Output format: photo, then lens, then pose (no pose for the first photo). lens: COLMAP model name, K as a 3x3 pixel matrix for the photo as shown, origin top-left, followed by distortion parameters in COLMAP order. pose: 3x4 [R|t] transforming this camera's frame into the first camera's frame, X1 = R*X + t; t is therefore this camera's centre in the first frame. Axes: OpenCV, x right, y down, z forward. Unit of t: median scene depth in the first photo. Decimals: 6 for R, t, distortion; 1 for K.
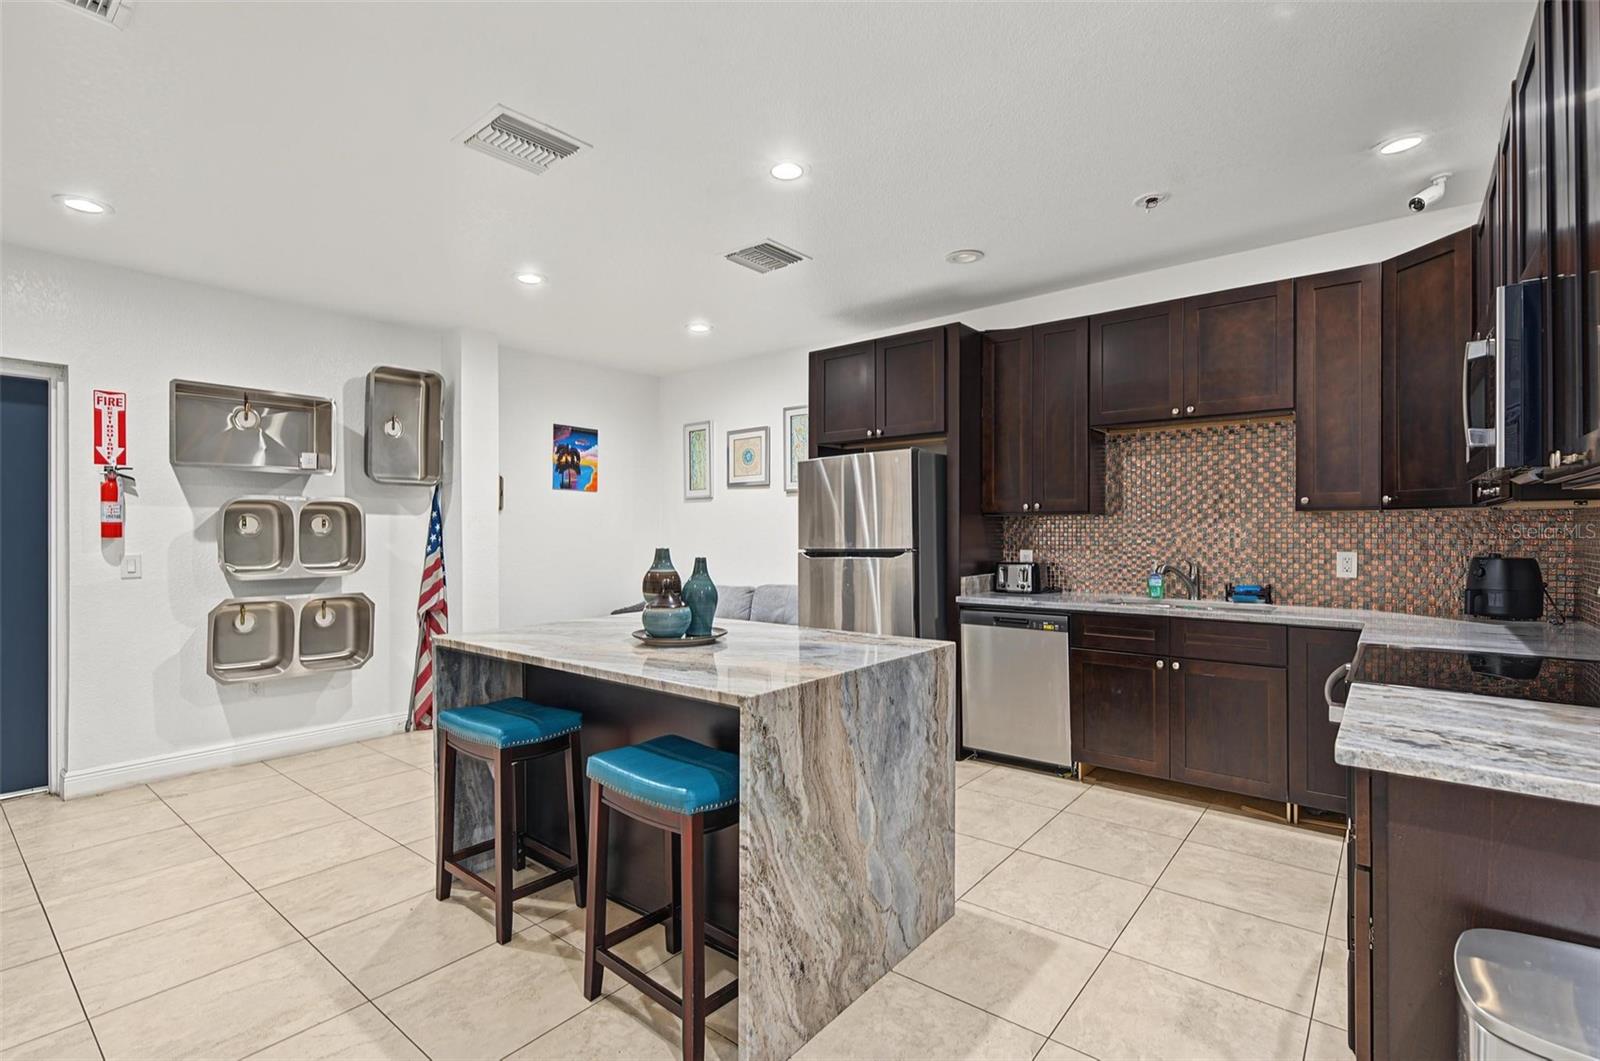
lens RADIAL K [[739.8, 0, 796.5], [0, 739.8, 528.0], [0, 0, 1]] dist [0.001942, -0.000574]
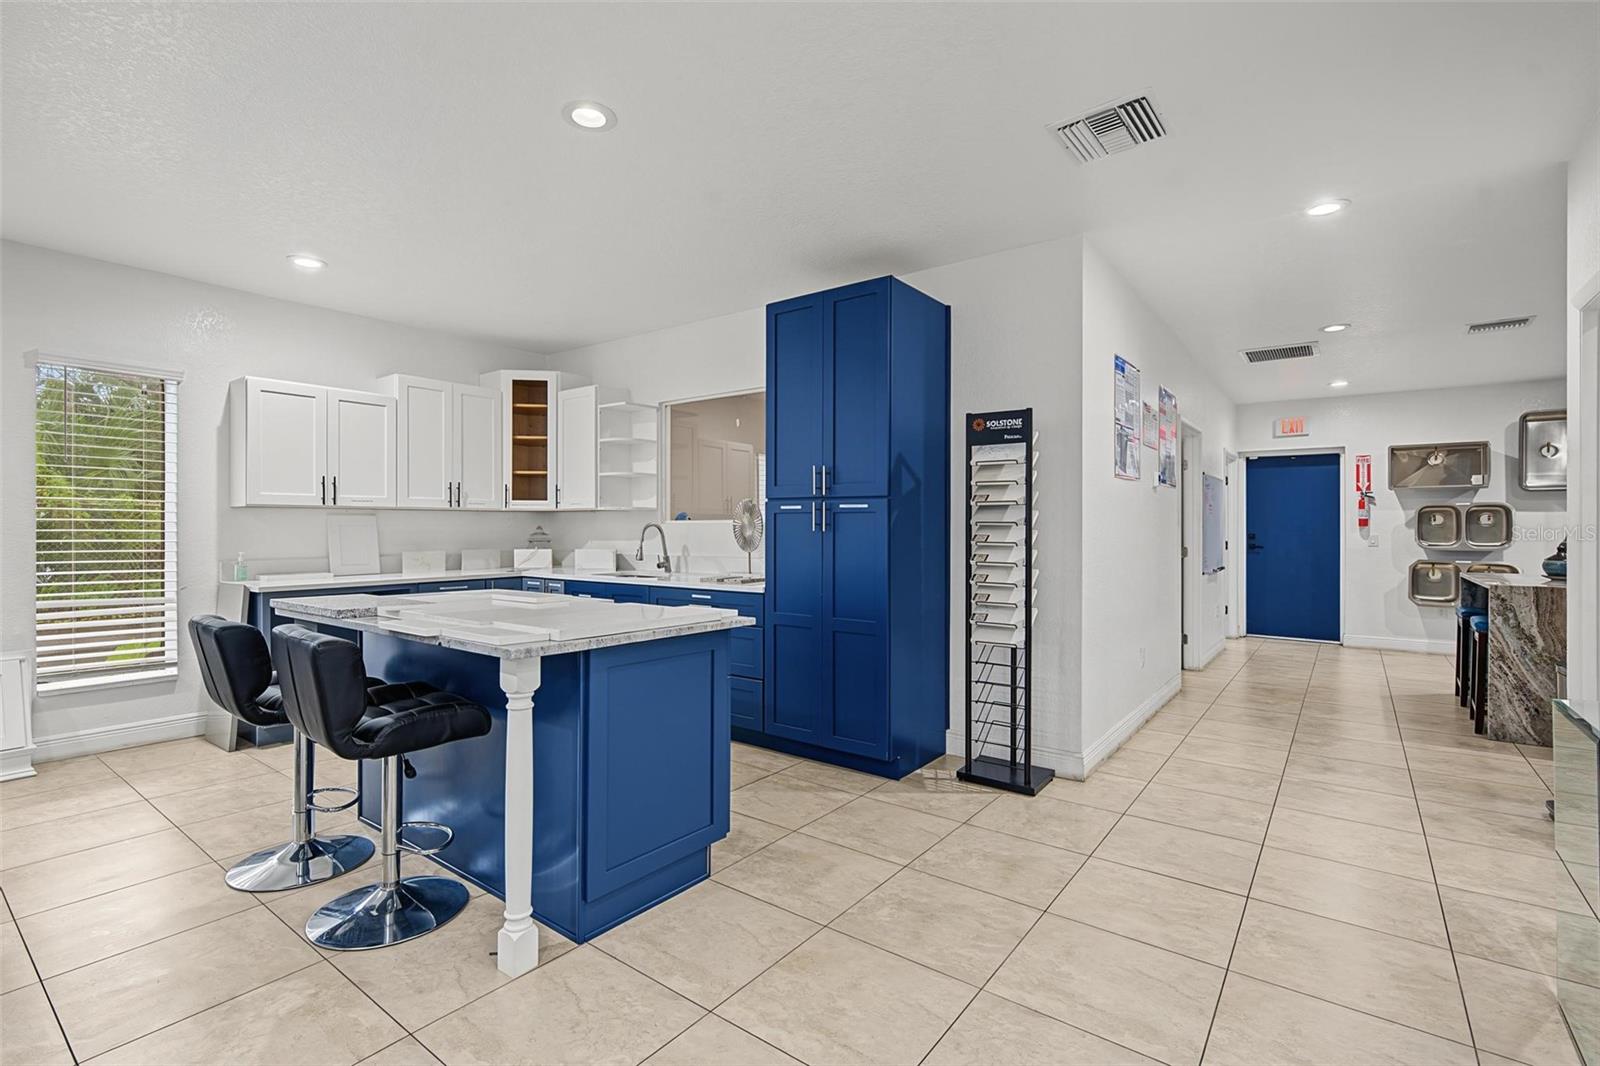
lens RADIAL K [[739.8, 0, 801.4], [0, 739.8, 520.3], [0, 0, 1]] dist [0.001942, -0.000574]
pose [[0.044990, -0.015718, -0.998864, 0.925929], [0.009400, 0.999839, -0.015310, 0.010975], [0.998943, -0.008701, 0.045130, -0.569936]]
